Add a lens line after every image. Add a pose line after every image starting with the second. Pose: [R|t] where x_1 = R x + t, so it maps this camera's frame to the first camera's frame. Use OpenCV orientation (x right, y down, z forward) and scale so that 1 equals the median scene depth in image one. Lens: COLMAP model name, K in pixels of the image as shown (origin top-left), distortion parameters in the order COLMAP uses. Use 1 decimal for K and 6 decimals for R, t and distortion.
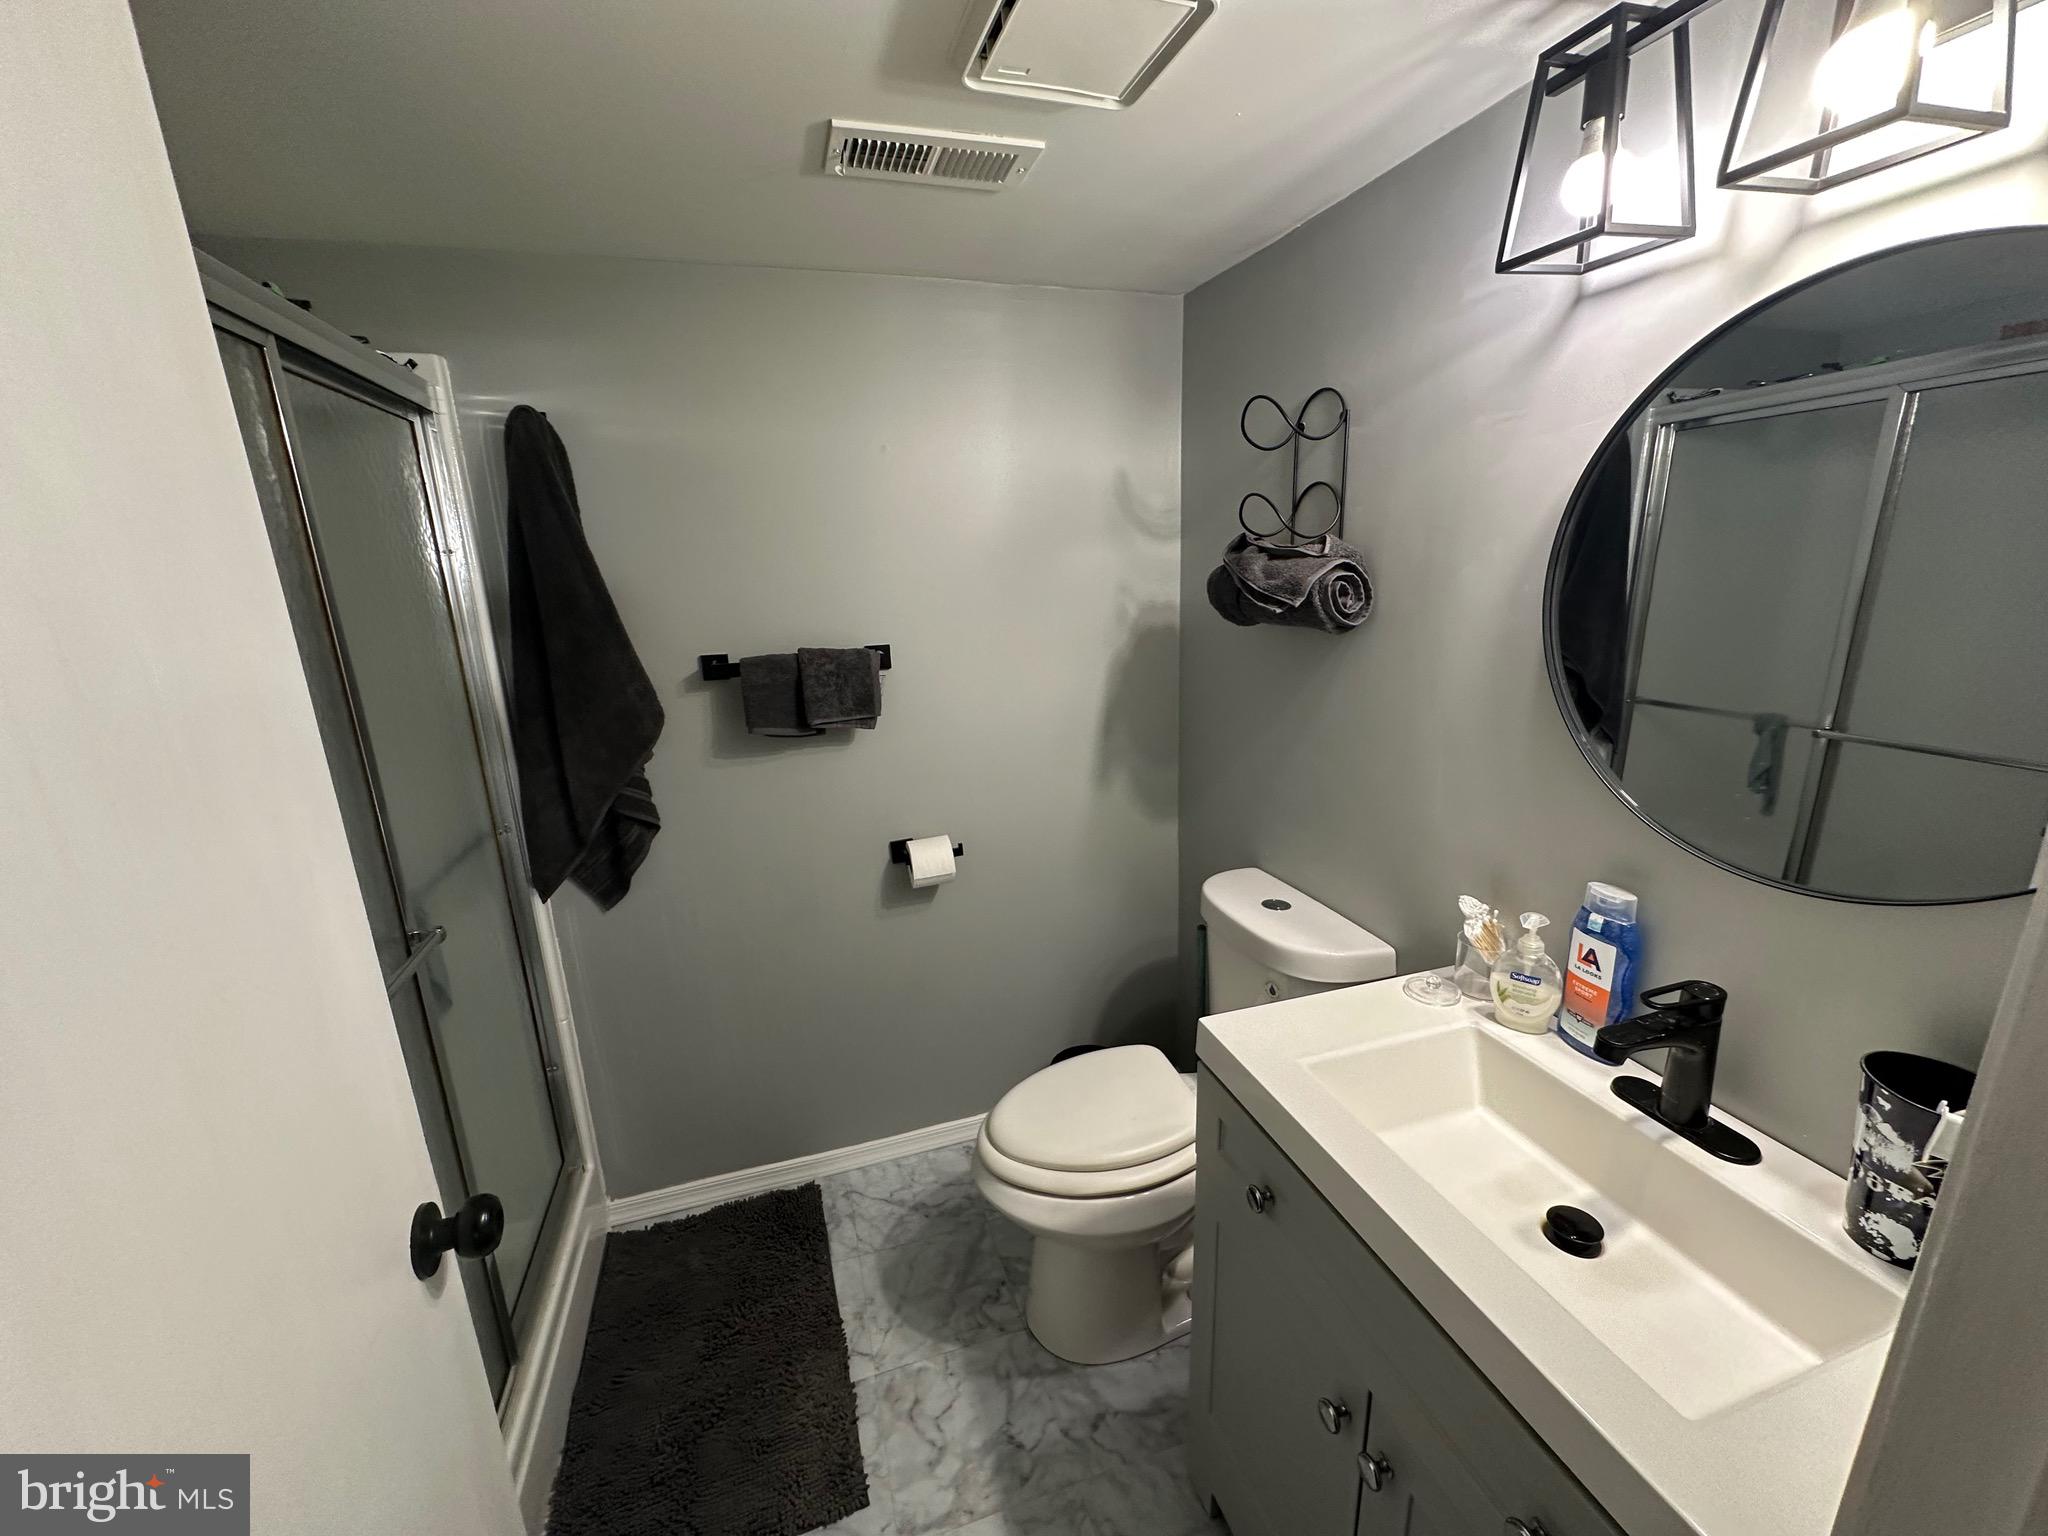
lens RADIAL K [[816.3, 0, 1024.0], [0, 816.3, 768.0], [0, 0, 1]] dist [-0.002535, 0.000331]
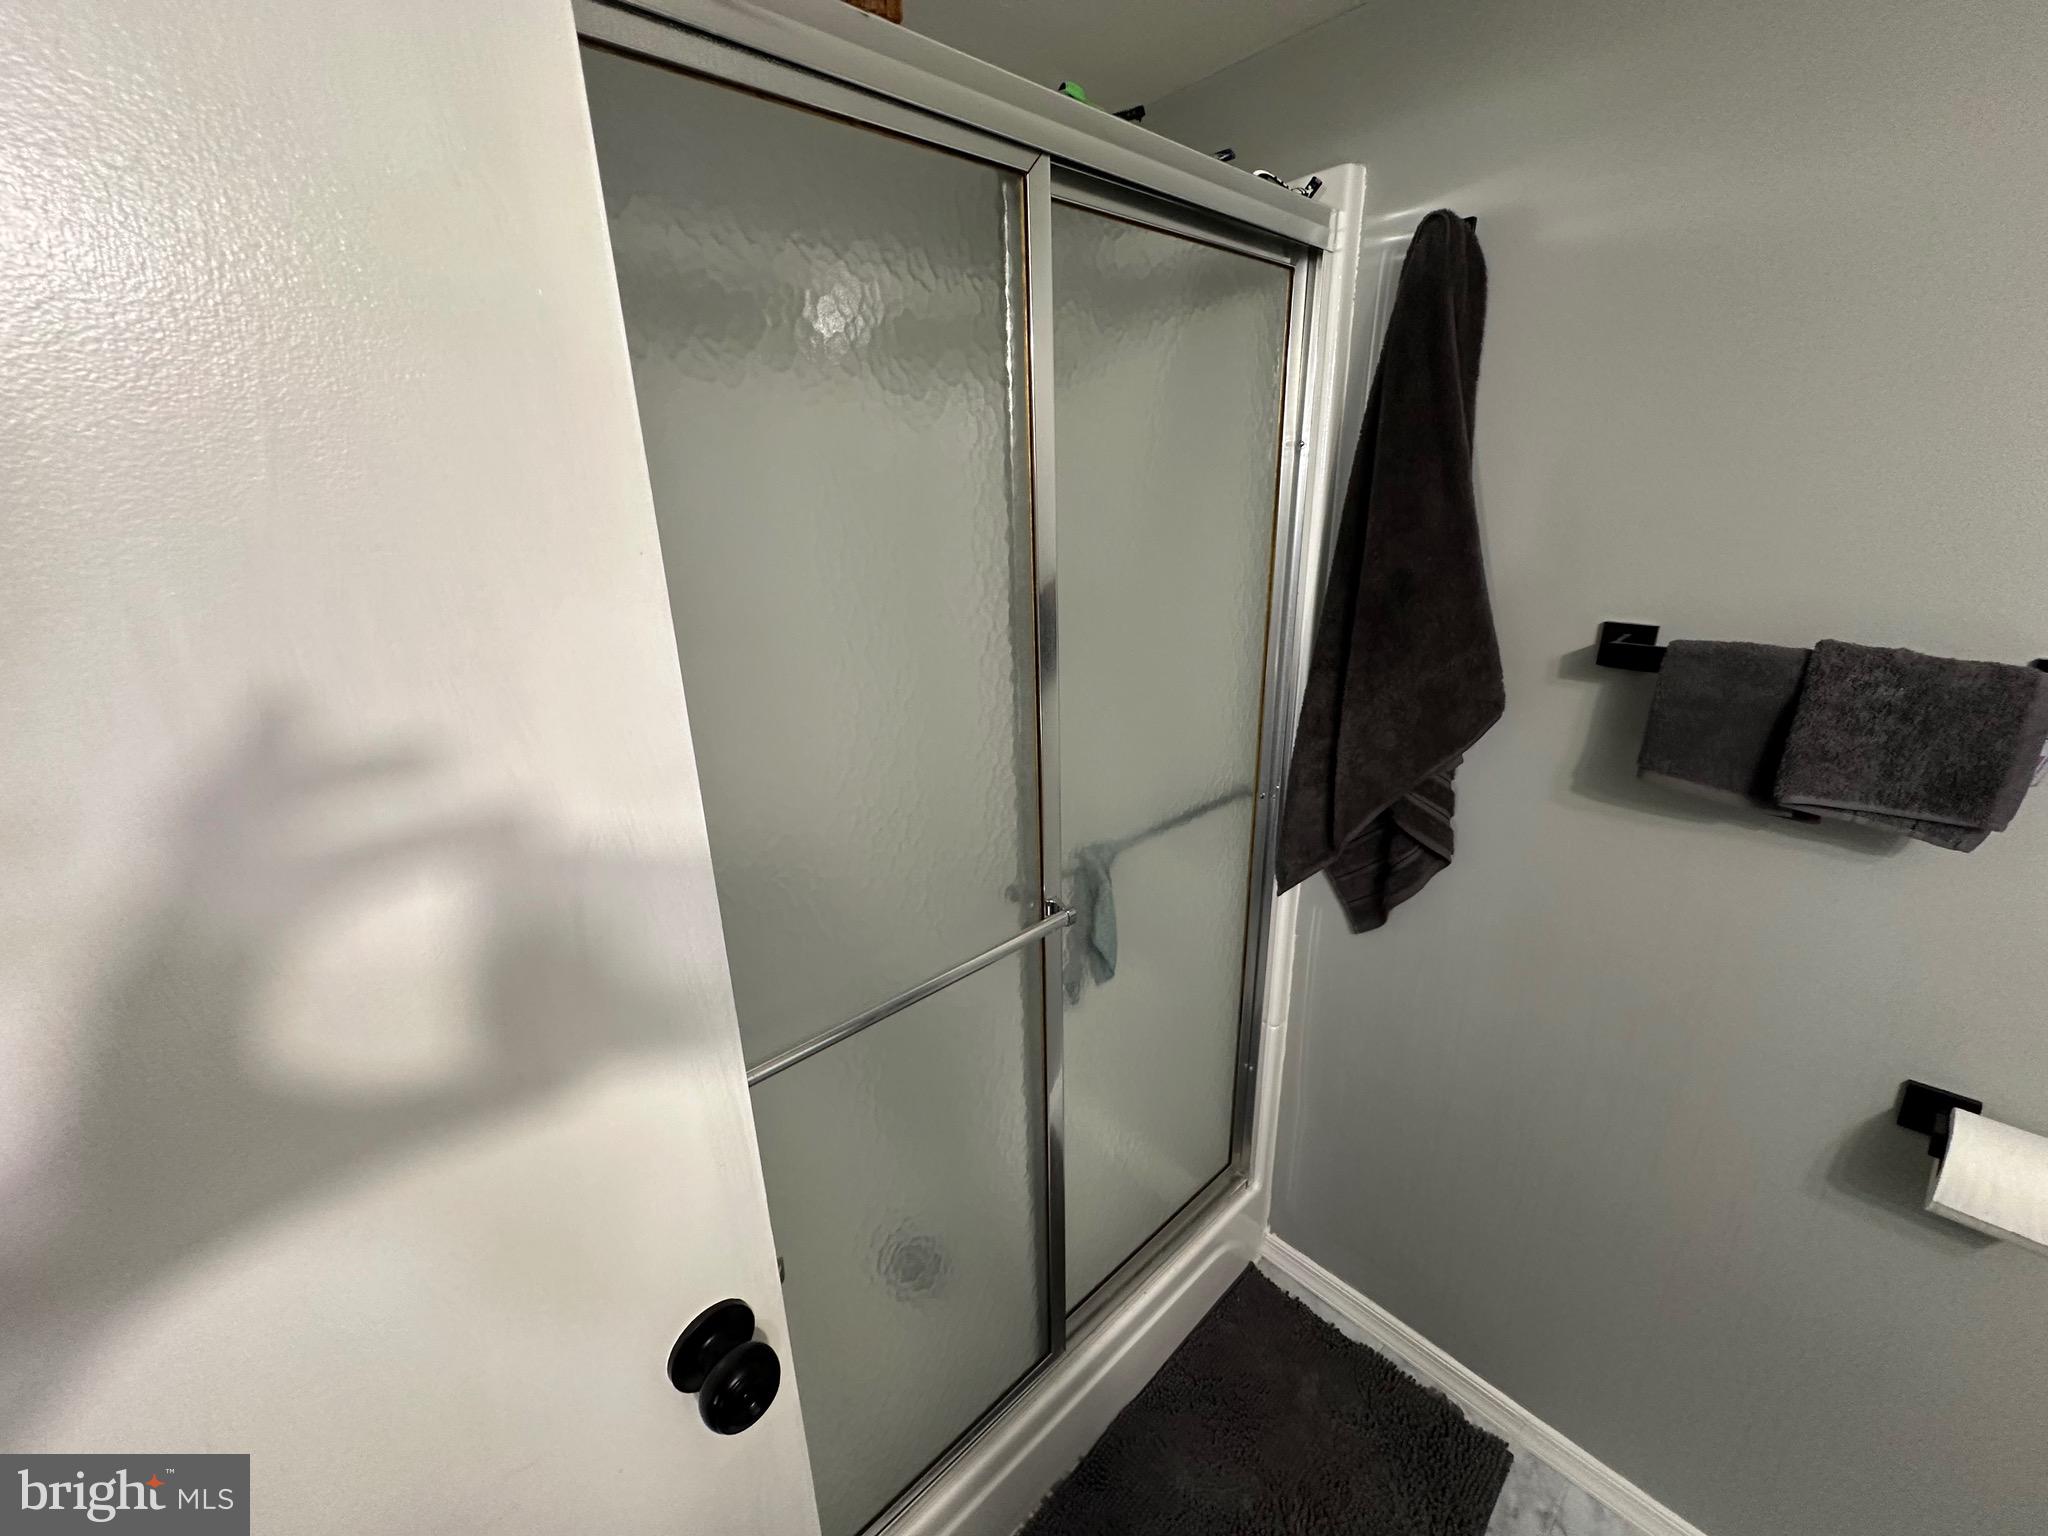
lens RADIAL K [[816.3, 0, 1024.0], [0, 816.3, 768.0], [0, 0, 1]] dist [-0.002535, 0.000331]
pose [[0.421531, 0.313275, -0.850982, -0.044345], [-0.218518, 0.945869, 0.239963, -0.088684], [0.880092, 0.084803, 0.467169, 0.374546]]
